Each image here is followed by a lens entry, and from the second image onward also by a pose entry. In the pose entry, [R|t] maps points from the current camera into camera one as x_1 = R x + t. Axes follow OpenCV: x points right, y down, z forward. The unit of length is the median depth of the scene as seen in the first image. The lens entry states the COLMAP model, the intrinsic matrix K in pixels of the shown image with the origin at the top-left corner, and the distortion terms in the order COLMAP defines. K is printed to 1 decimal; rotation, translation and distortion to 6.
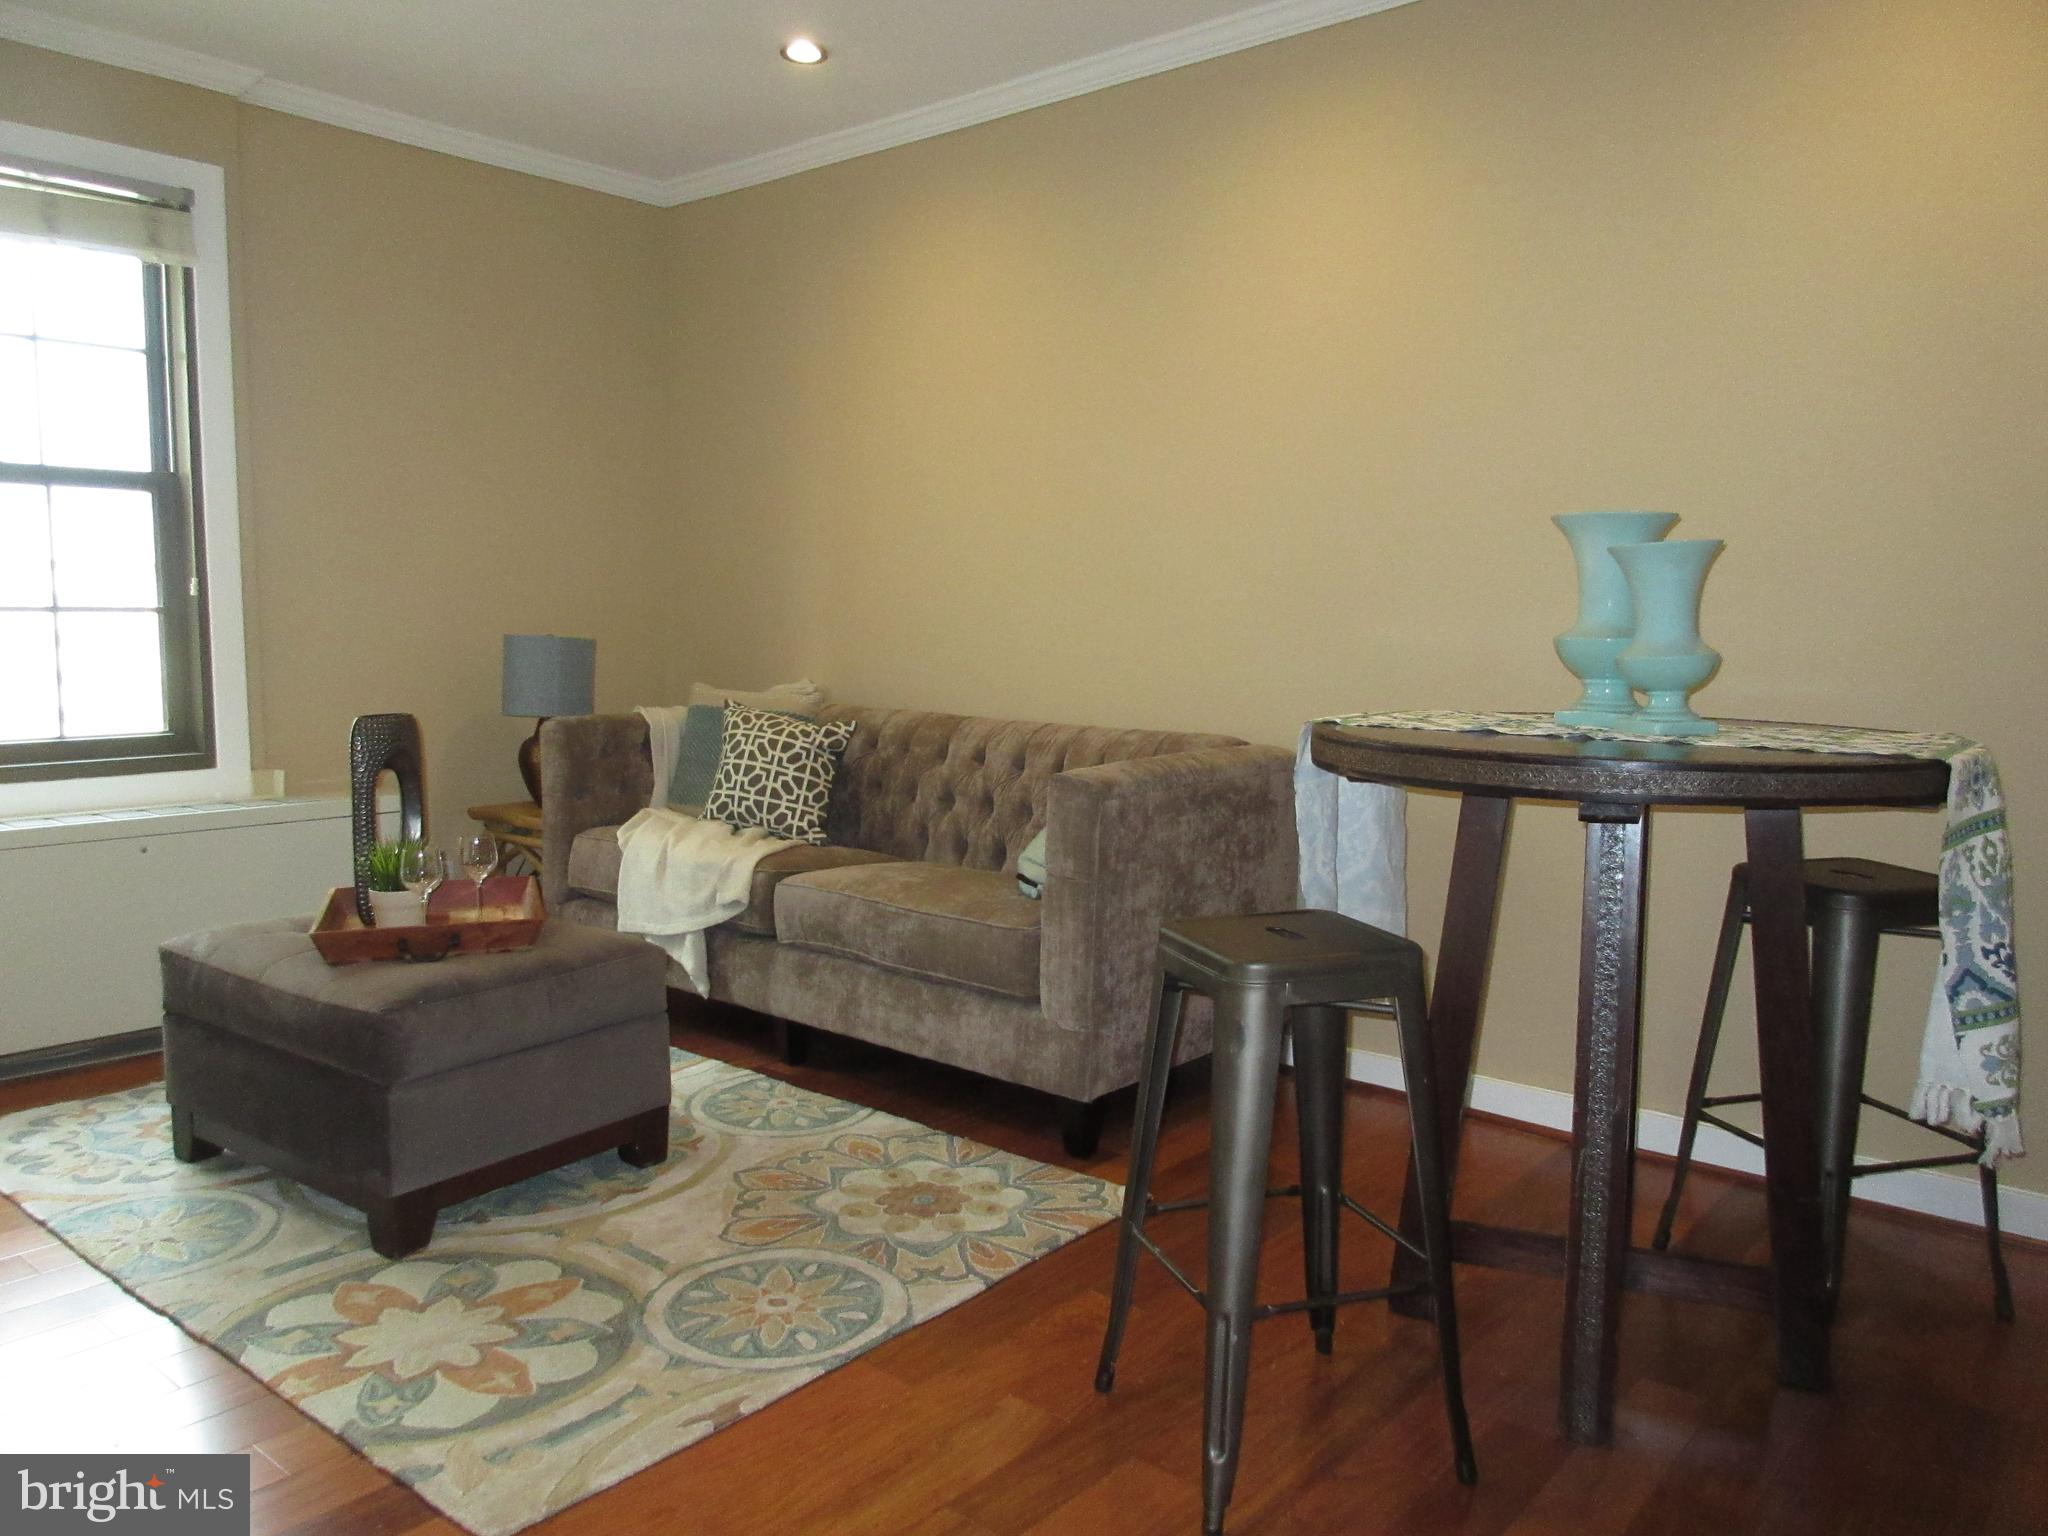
lens RADIAL K [[1519.0, 0, 1024.6], [0, 1519.0, 771.6], [0, 0, 1]] dist [-0.006845, 0.006845]
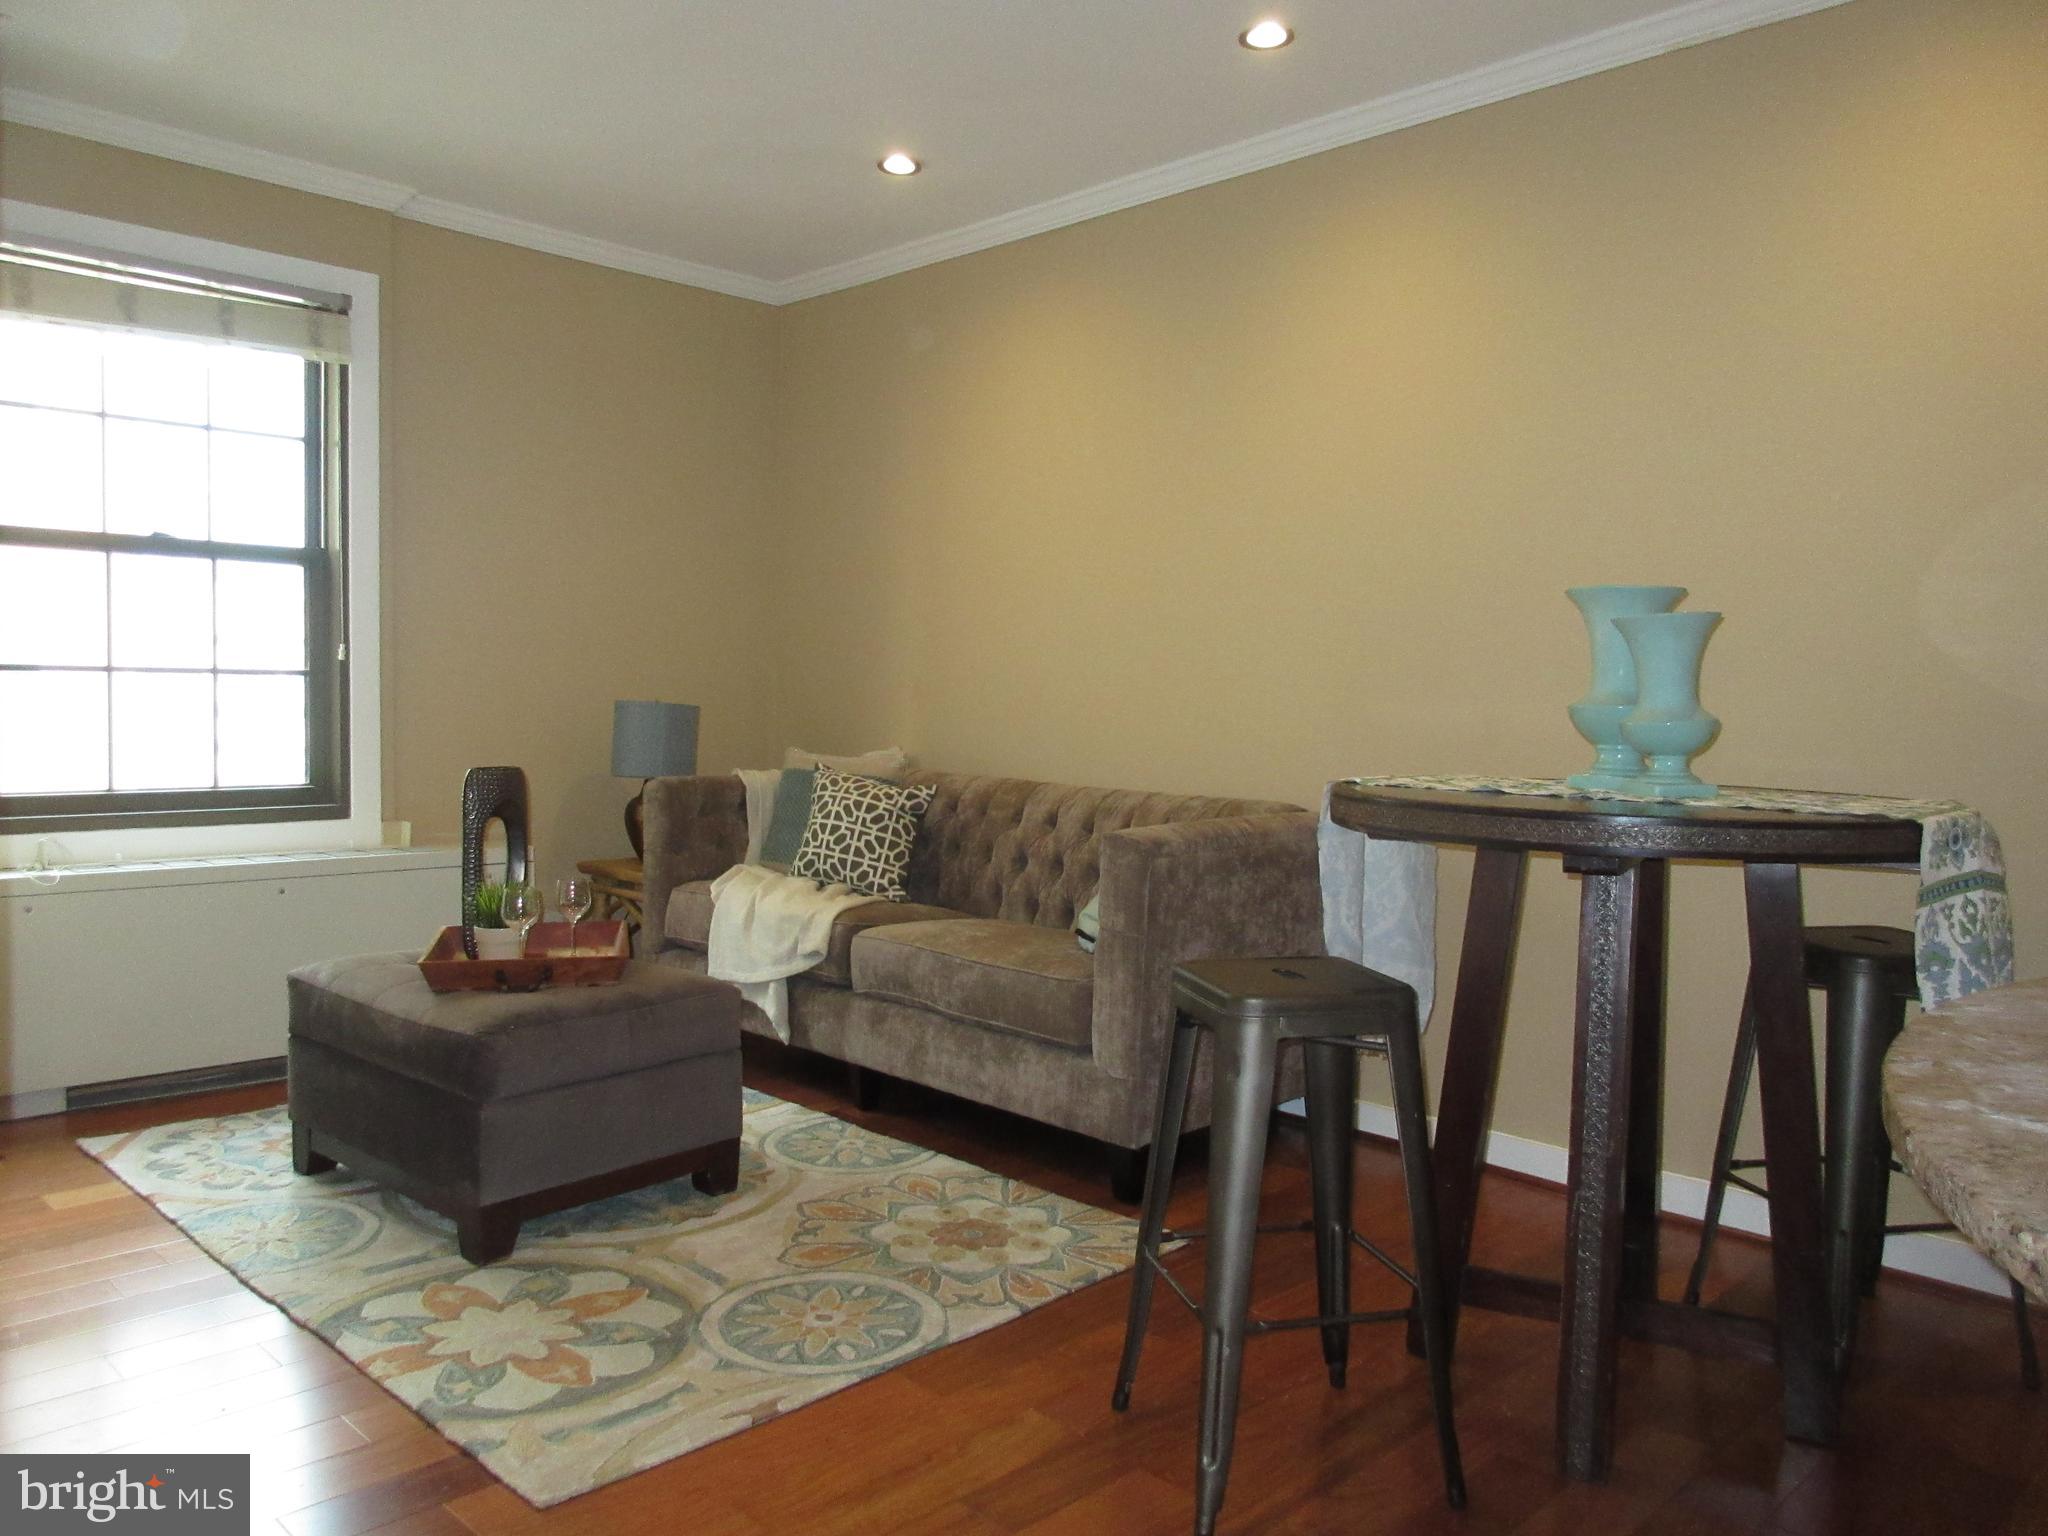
lens RADIAL K [[1519.0, 0, 1024.2], [0, 1519.0, 774.6], [0, 0, 1]] dist [-0.006845, 0.006845]
pose [[0.996542, 0.015601, -0.081611, 0.048178], [-0.019819, 0.998496, -0.051123, 0.016599], [0.080691, 0.052564, 0.995352, -0.057993]]
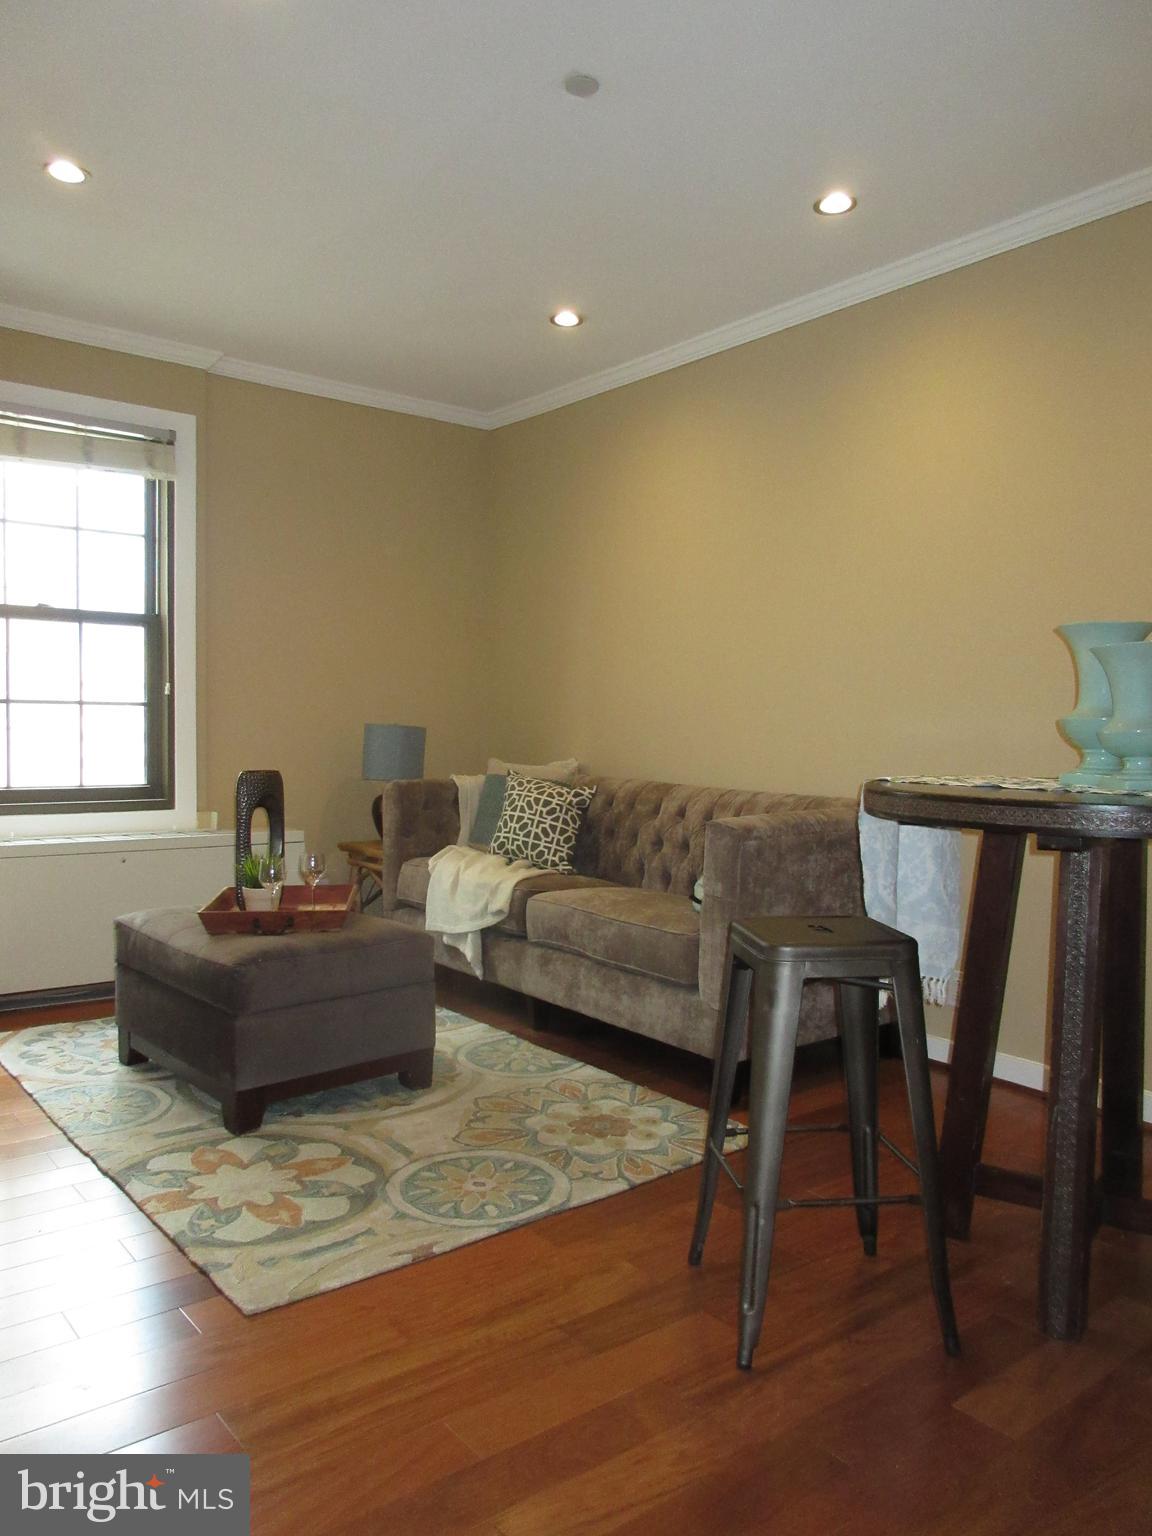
lens RADIAL K [[1139.3, 0, 580.1], [0, 1139.3, 778.2], [0, 0, 1]] dist [-0.006845, 0.006845]
pose [[0.980722, 0.016990, -0.194668, 0.106131], [-0.028003, 0.998150, -0.053964, 0.022388], [0.193391, 0.058375, 0.979384, -0.034559]]
